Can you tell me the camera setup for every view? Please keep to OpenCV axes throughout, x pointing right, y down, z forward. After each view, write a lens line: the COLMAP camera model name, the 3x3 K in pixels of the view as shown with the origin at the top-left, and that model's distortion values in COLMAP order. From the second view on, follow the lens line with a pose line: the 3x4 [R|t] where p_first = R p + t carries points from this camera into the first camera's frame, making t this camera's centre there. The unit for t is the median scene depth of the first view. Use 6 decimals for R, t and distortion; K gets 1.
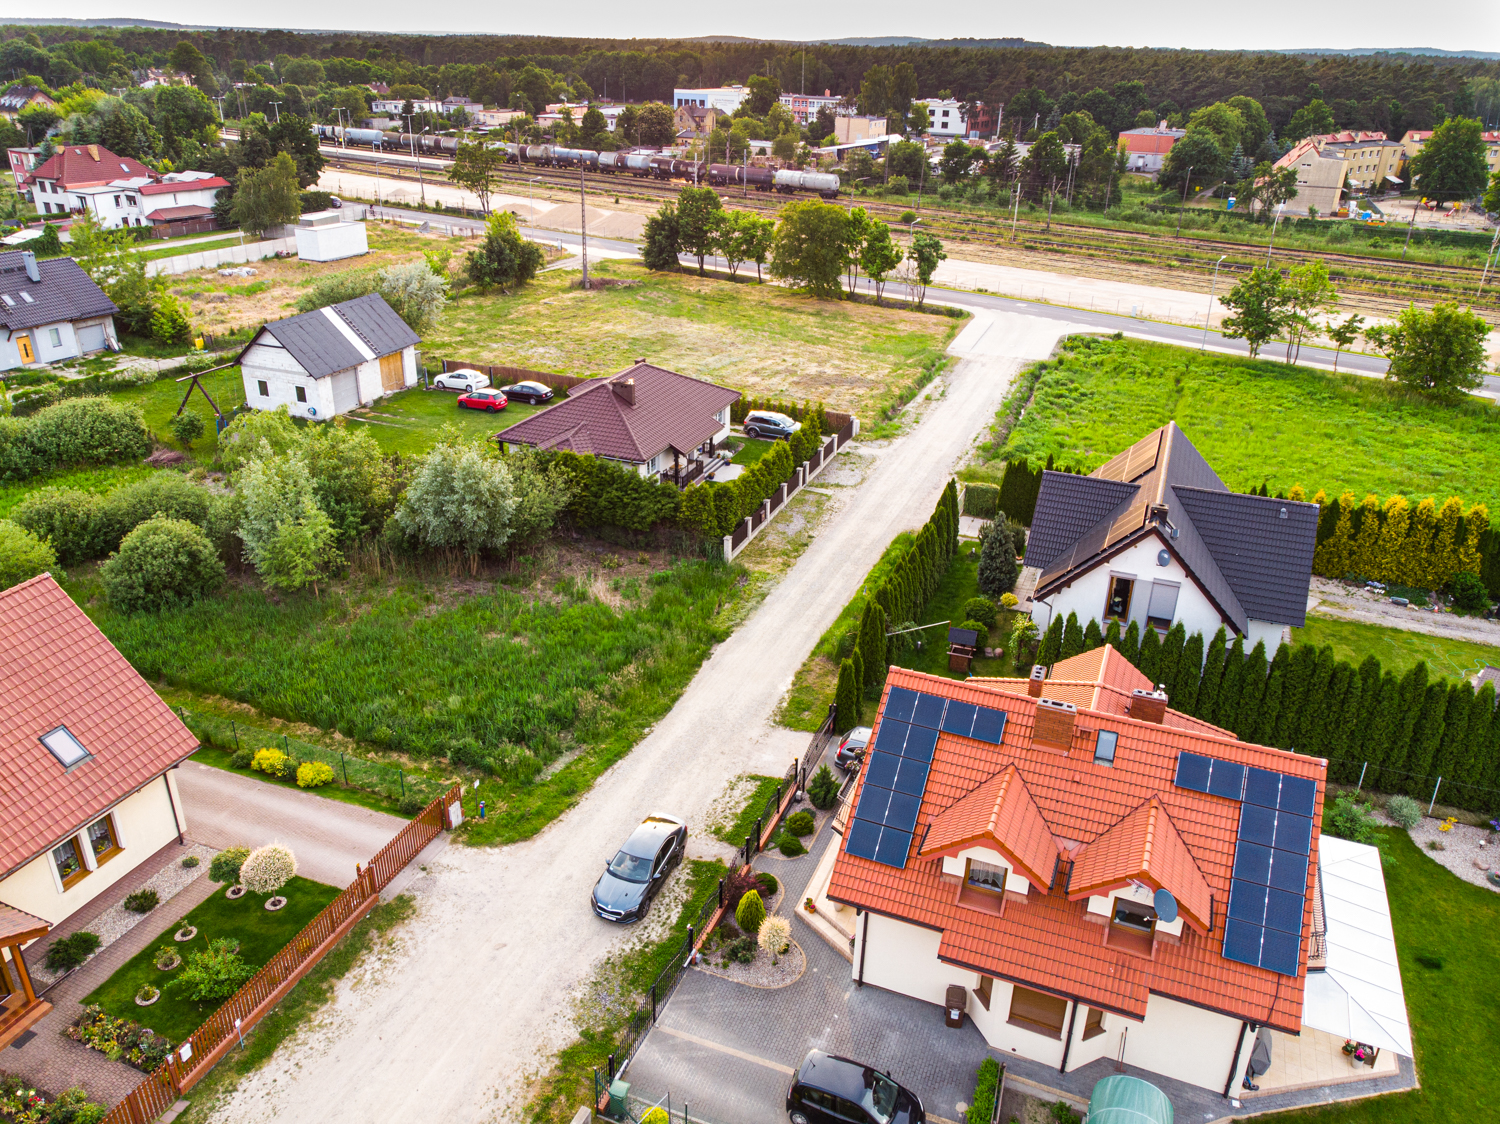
lens RADIAL K [[1111.2, 0, 749.5], [0, 1111.2, 561.8], [0, 0, 1]] dist [-0.007024, 0.019387]
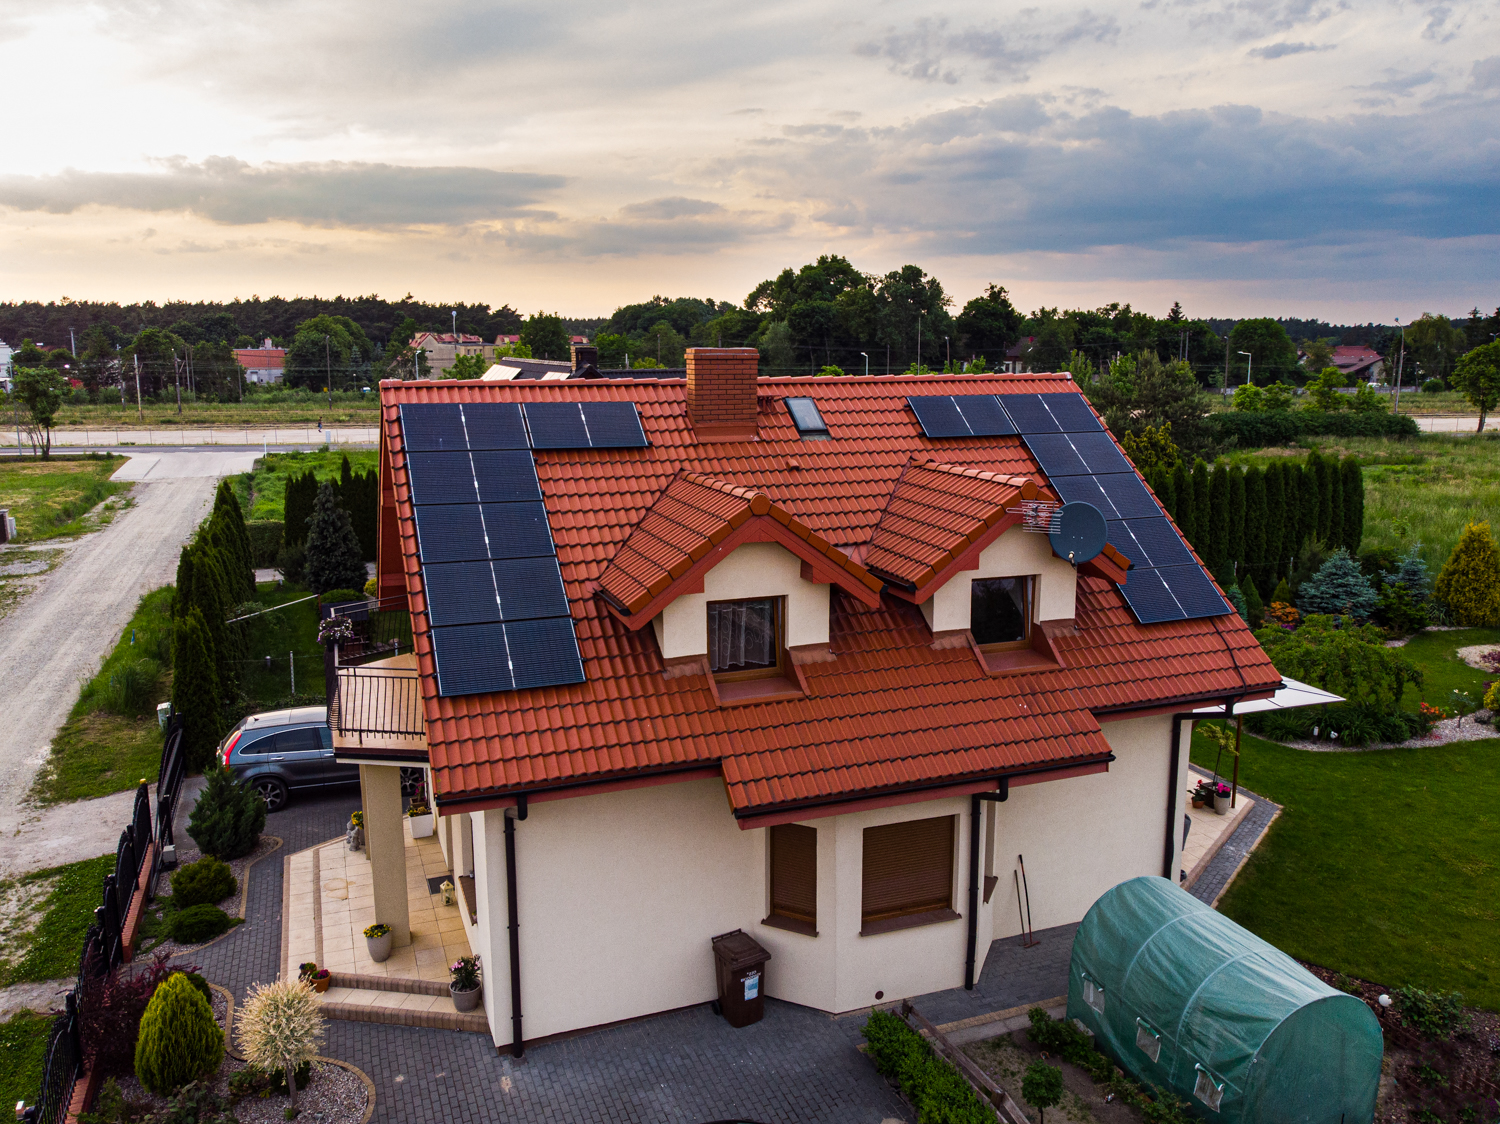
lens RADIAL K [[1155.4, 0, 753.2], [0, 1155.4, 555.2], [0, 0, 1]] dist [-0.004363, 0.009306]
pose [[0.730620, -0.145093, 0.667190, -0.074404], [0.305020, 0.943594, -0.128817, 0.207791], [-0.610866, 0.297623, 0.733664, 0.411122]]
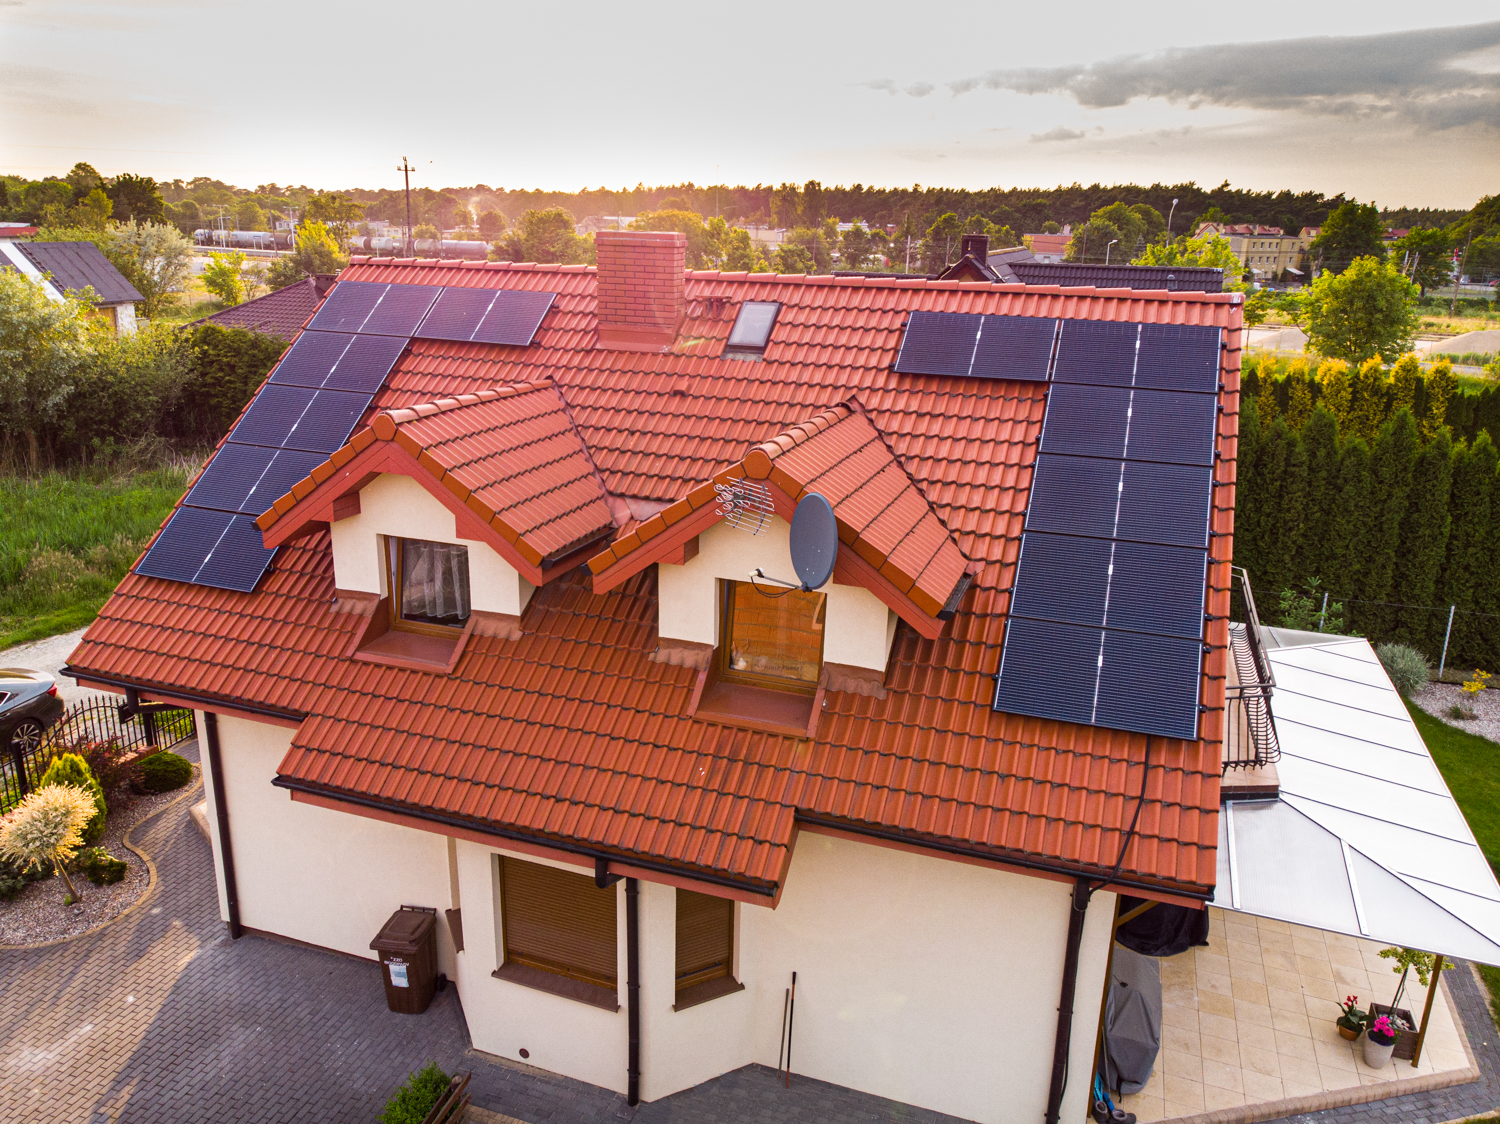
lens RADIAL K [[1111.2, 0, 750.3], [0, 1111.2, 559.8], [0, 0, 1]] dist [-0.007024, 0.019387]
pose [[0.998669, -0.011809, 0.050209, 0.203086], [0.018772, 0.989894, -0.140559, 0.219287], [-0.048042, 0.141314, 0.988798, 0.395806]]
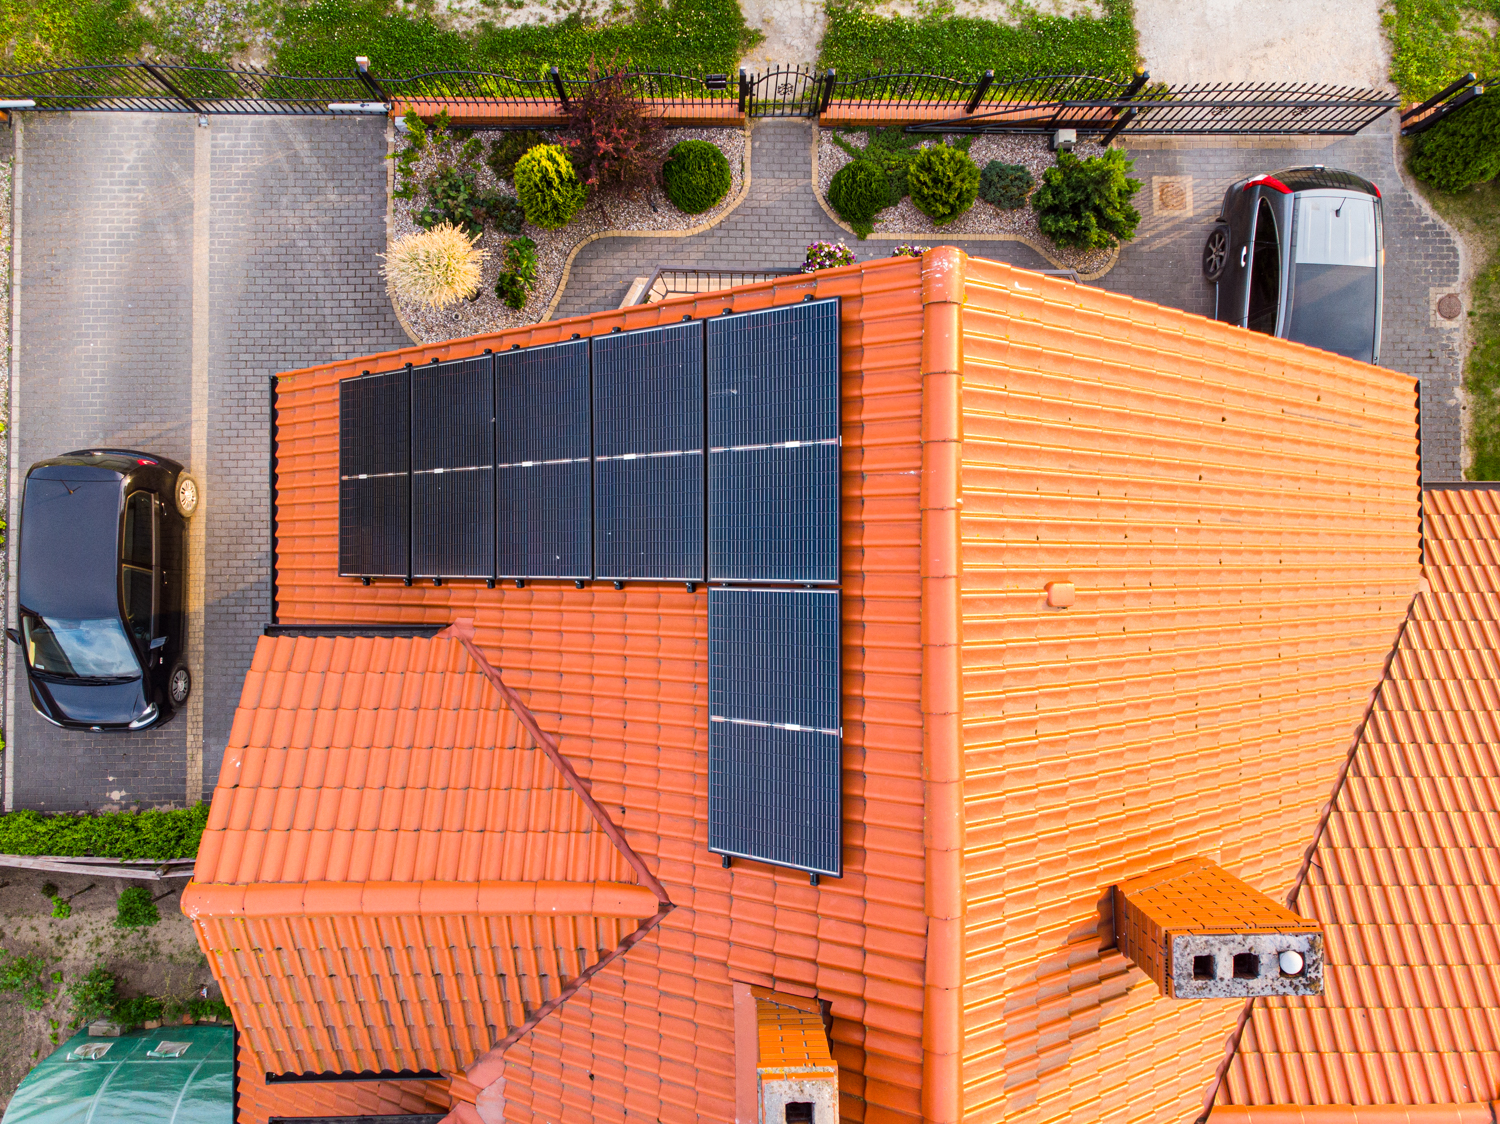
lens RADIAL K [[1111.2, 0, 755.1], [0, 1111.2, 556.7], [0, 0, 1]] dist [-0.007024, 0.019387]
pose [[0.377882, 0.925771, -0.012410, 0.122540], [-0.412280, 0.180257, 0.893047, -0.037774], [0.828993, -0.332350, 0.449793, 0.645936]]
